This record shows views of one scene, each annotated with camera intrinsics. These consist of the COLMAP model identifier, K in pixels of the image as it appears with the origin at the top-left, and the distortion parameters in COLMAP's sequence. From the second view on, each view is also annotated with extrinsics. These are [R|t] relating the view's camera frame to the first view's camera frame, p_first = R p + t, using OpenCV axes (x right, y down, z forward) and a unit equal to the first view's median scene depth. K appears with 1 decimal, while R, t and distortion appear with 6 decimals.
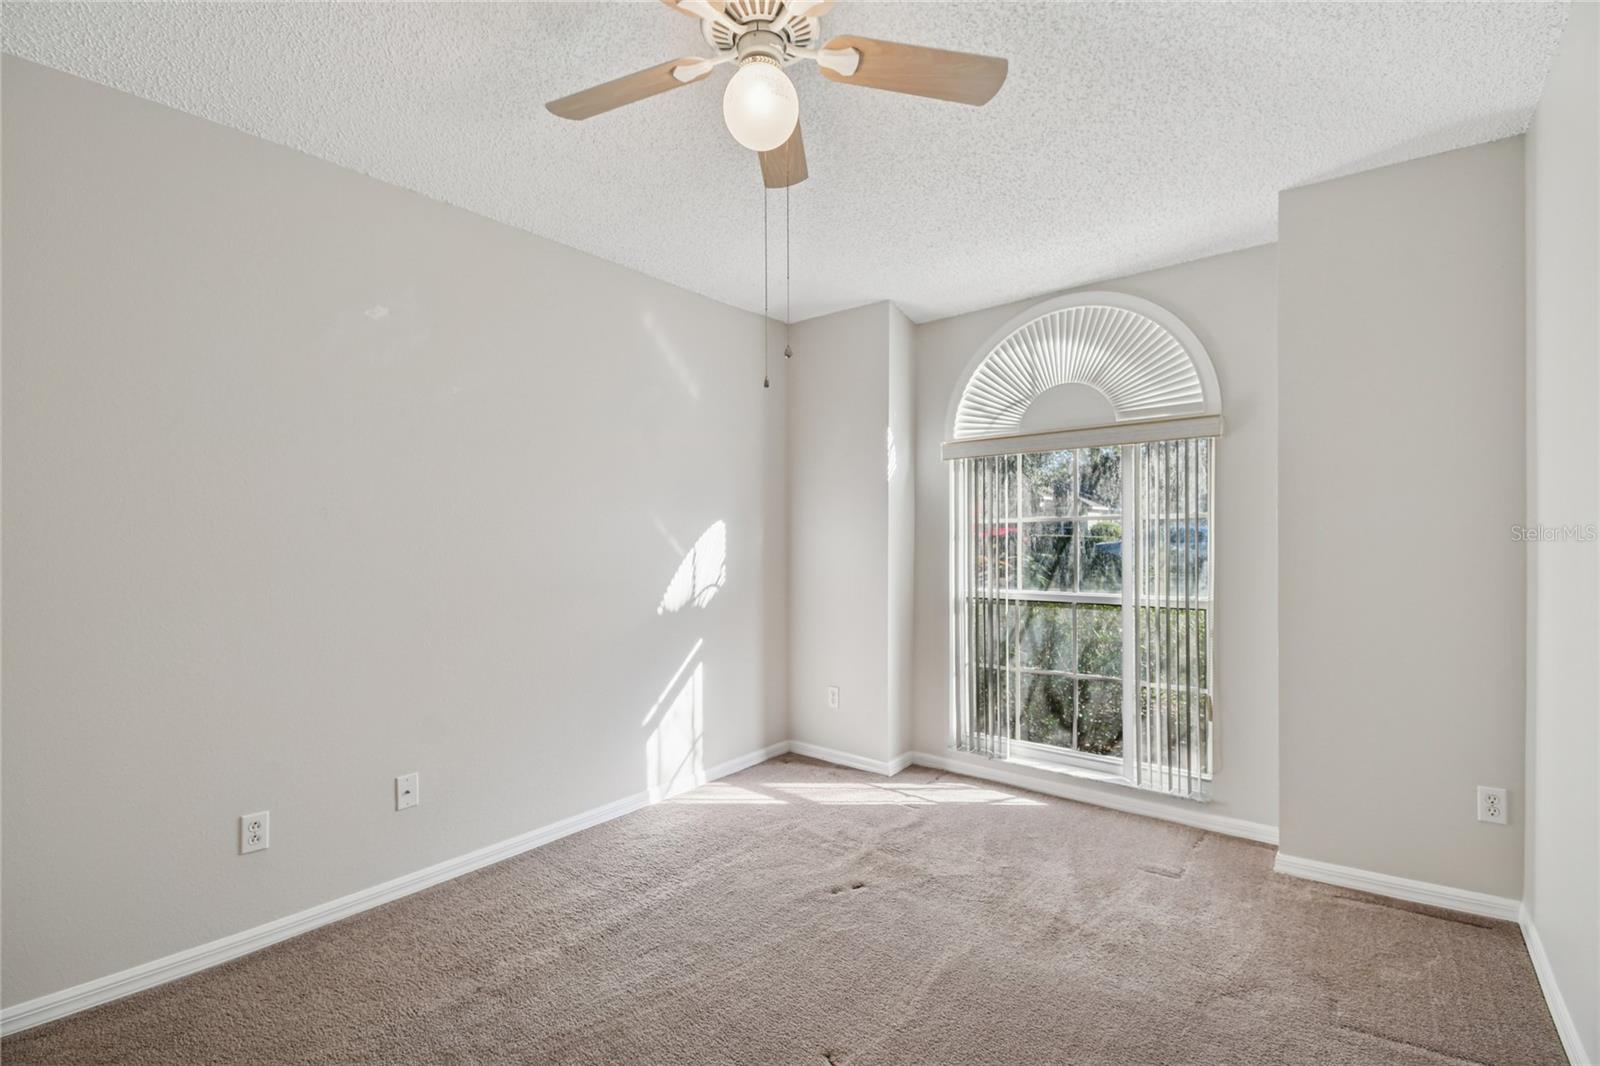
lens RADIAL K [[693.7, 0, 790.9], [0, 693.7, 528.8], [0, 0, 1]] dist [0.000062, -0.005145]
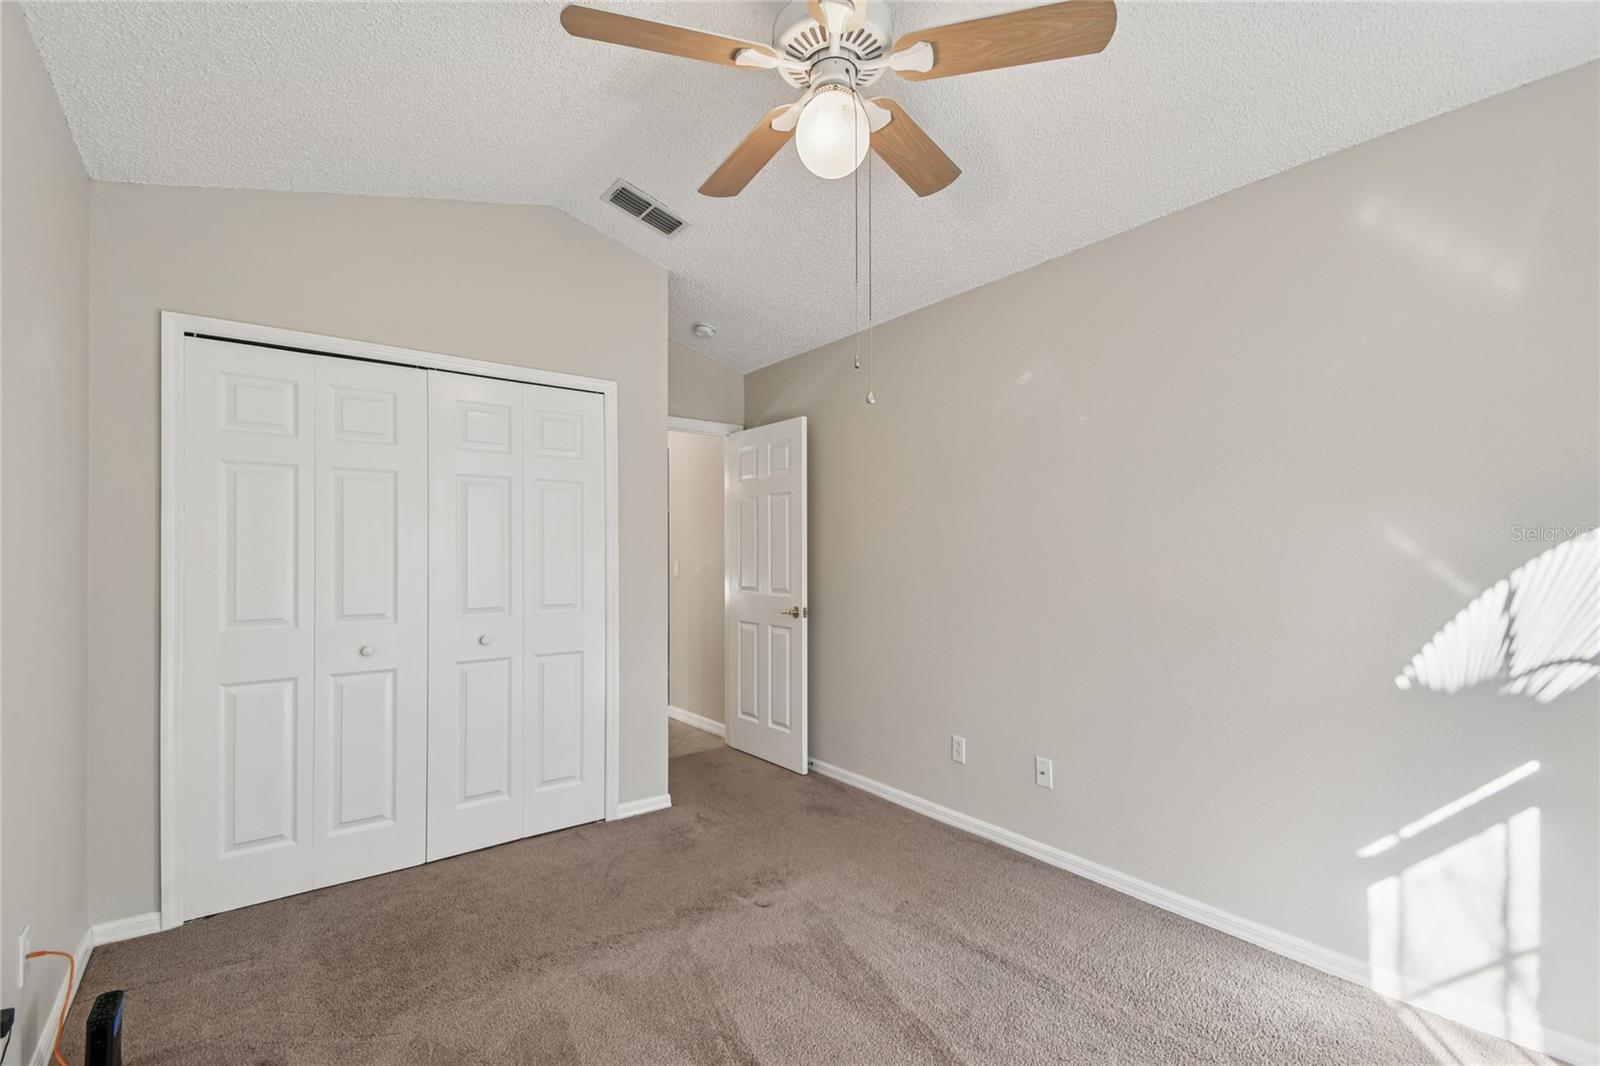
lens RADIAL K [[693.7, 0, 790.9], [0, 693.7, 528.8], [0, 0, 1]] dist [0.000062, -0.005145]
pose [[-0.190432, -0.021115, -0.981473, 0.494515], [0.008089, 0.999701, -0.023077, -0.004385], [0.981667, -0.012333, -0.190205, 0.593065]]
